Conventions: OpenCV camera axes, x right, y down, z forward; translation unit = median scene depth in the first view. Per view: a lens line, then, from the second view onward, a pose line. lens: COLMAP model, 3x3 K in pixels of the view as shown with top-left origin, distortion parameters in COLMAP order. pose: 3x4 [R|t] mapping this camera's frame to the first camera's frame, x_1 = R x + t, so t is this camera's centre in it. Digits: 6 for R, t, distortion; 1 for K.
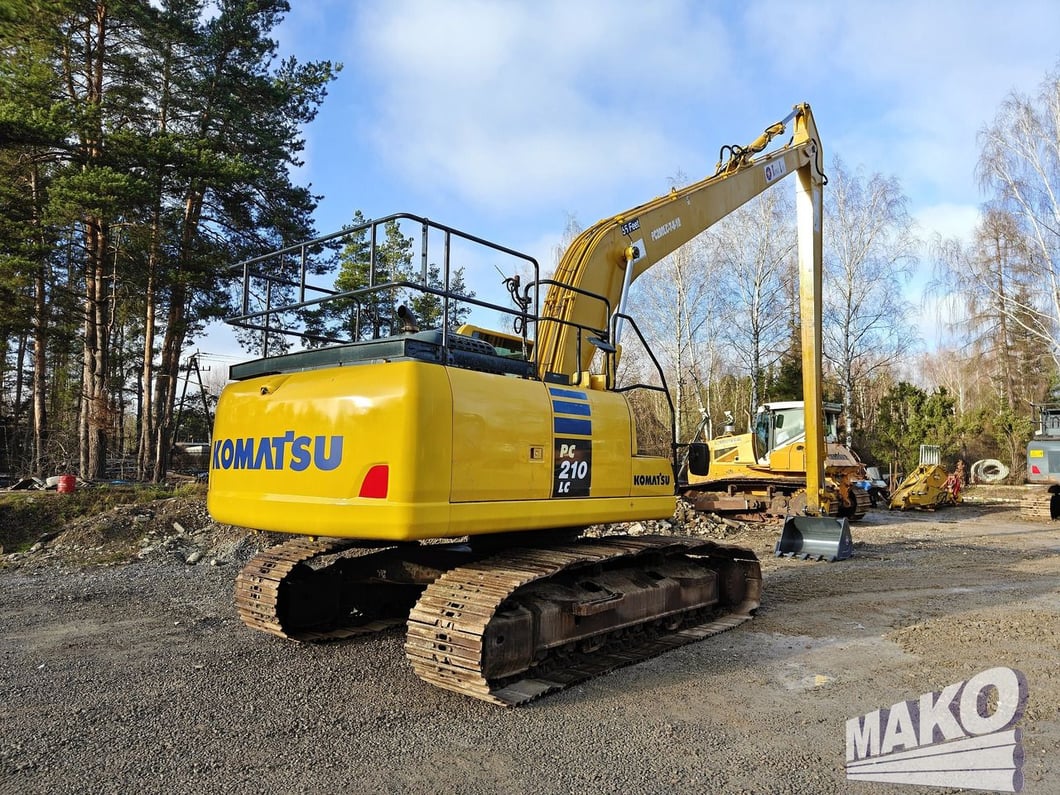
lens RADIAL K [[739.9, 0, 536.9], [0, 739.9, 403.0], [0, 0, 1]] dist [0.016572, -0.004063]
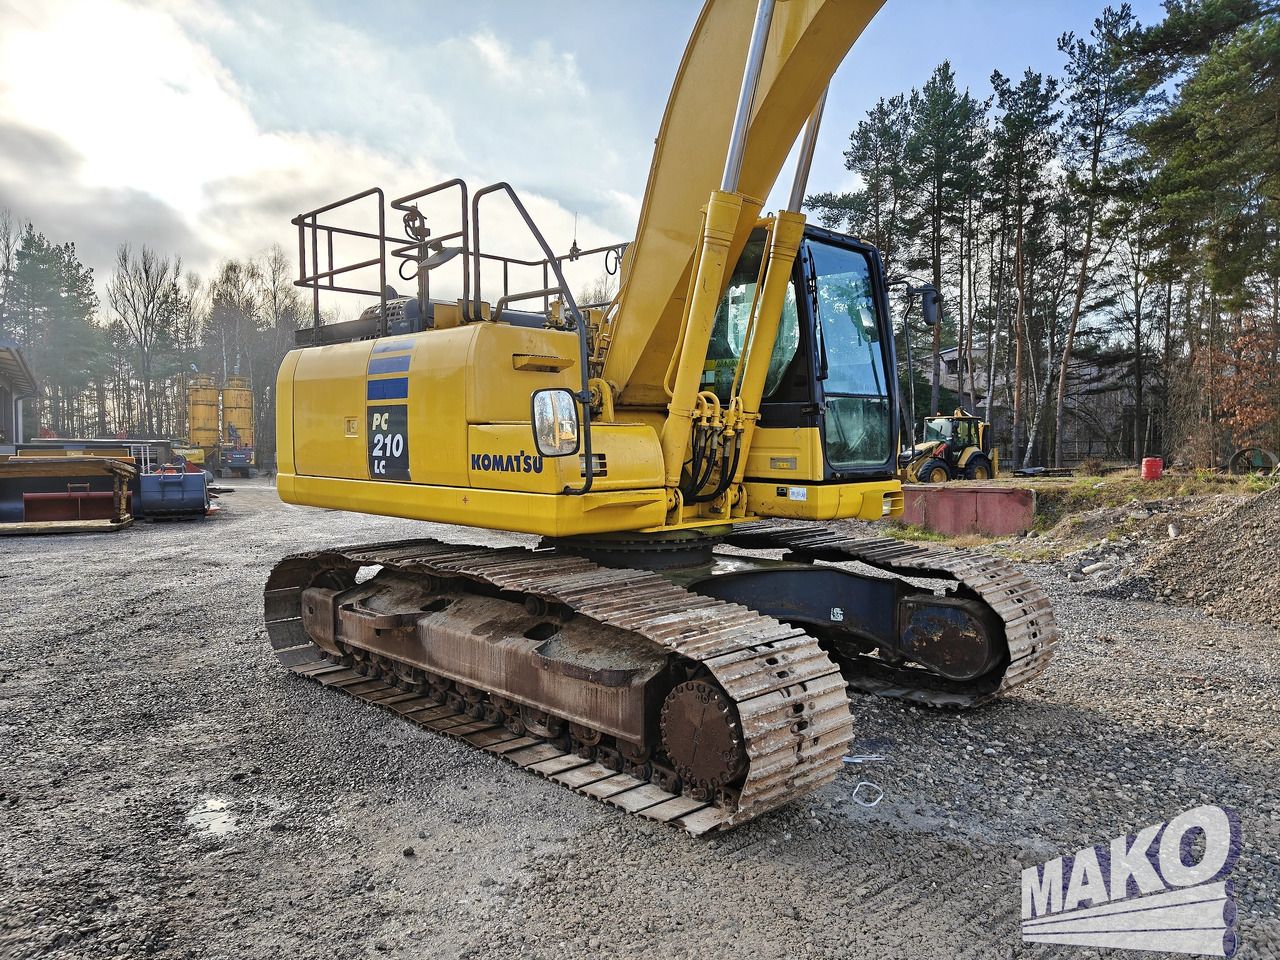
lens RADIAL K [[898.0, 0, 651.0], [0, 898.0, 480.9], [0, 0, 1]] dist [0.007197, -0.002209]
pose [[-0.066993, 0.034900, -0.997143, 0.975124], [0.084255, 0.996016, 0.029200, 0.123463], [0.994190, -0.082059, -0.069667, 1.338544]]
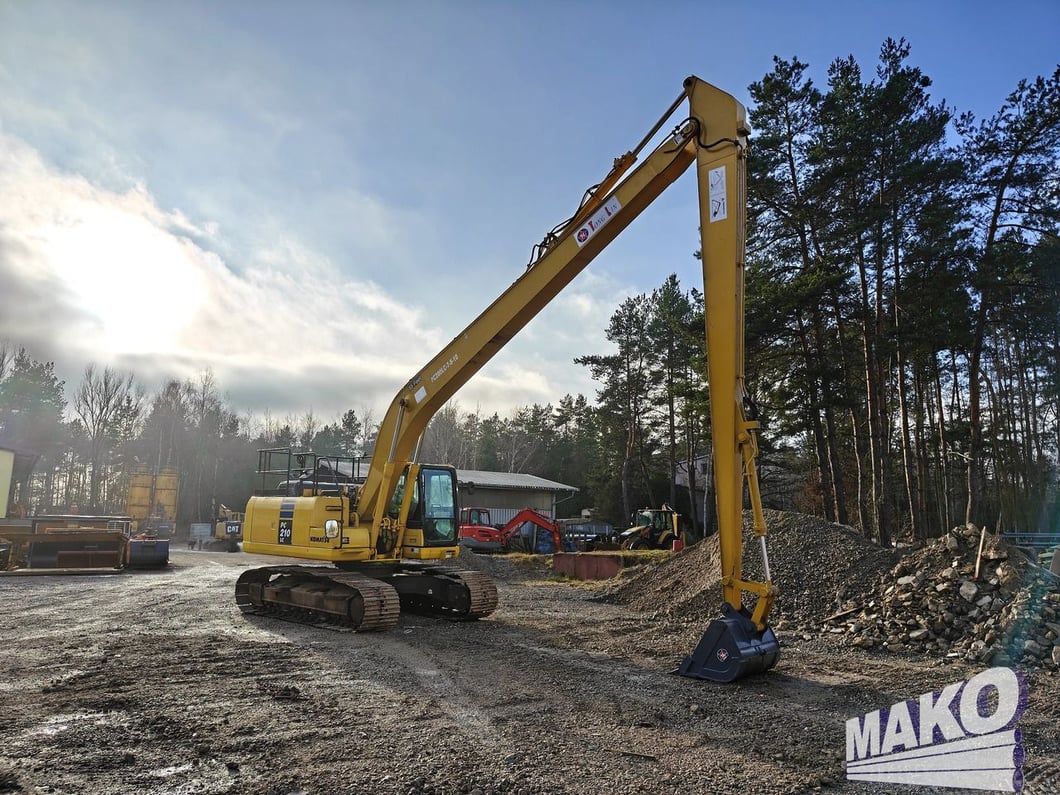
lens RADIAL K [[730.6, 0, 539.3], [0, 730.6, 403.1], [0, 0, 1]] dist [0.035278, -0.028844]
pose [[-0.015499, -0.164671, -0.986227, 2.472776], [0.067570, 0.983918, -0.165348, 0.125881], [0.997594, -0.069202, -0.004123, 1.868522]]
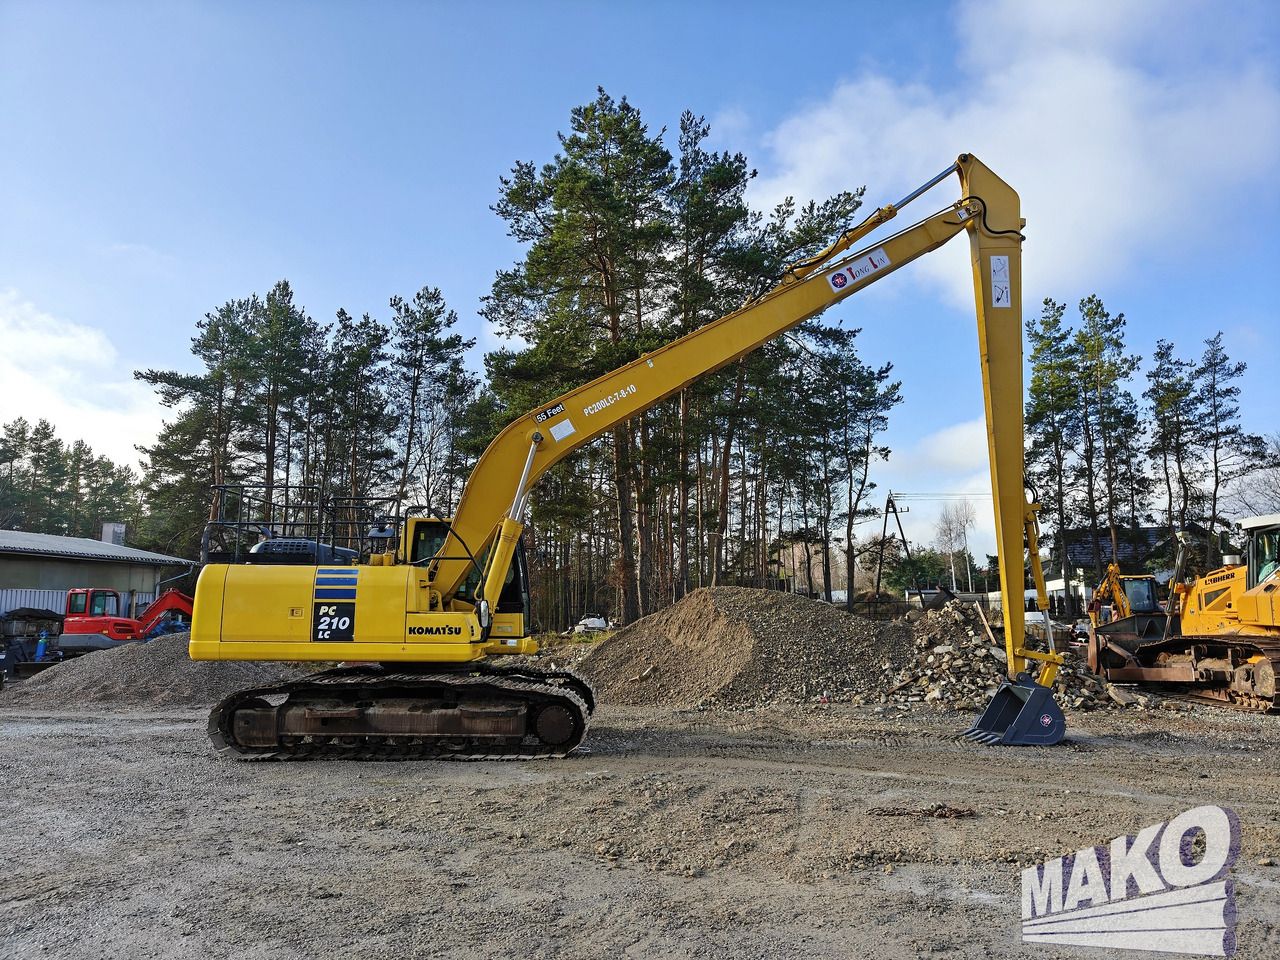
lens RADIAL K [[882.2, 0, 651.2], [0, 882.2, 486.7], [0, 0, 1]] dist [0.035278, -0.028844]
pose [[0.662344, -0.110770, -0.740966, 1.839004], [0.067312, 0.993808, -0.088399, 0.017641], [0.746170, 0.008675, 0.665699, 0.280992]]
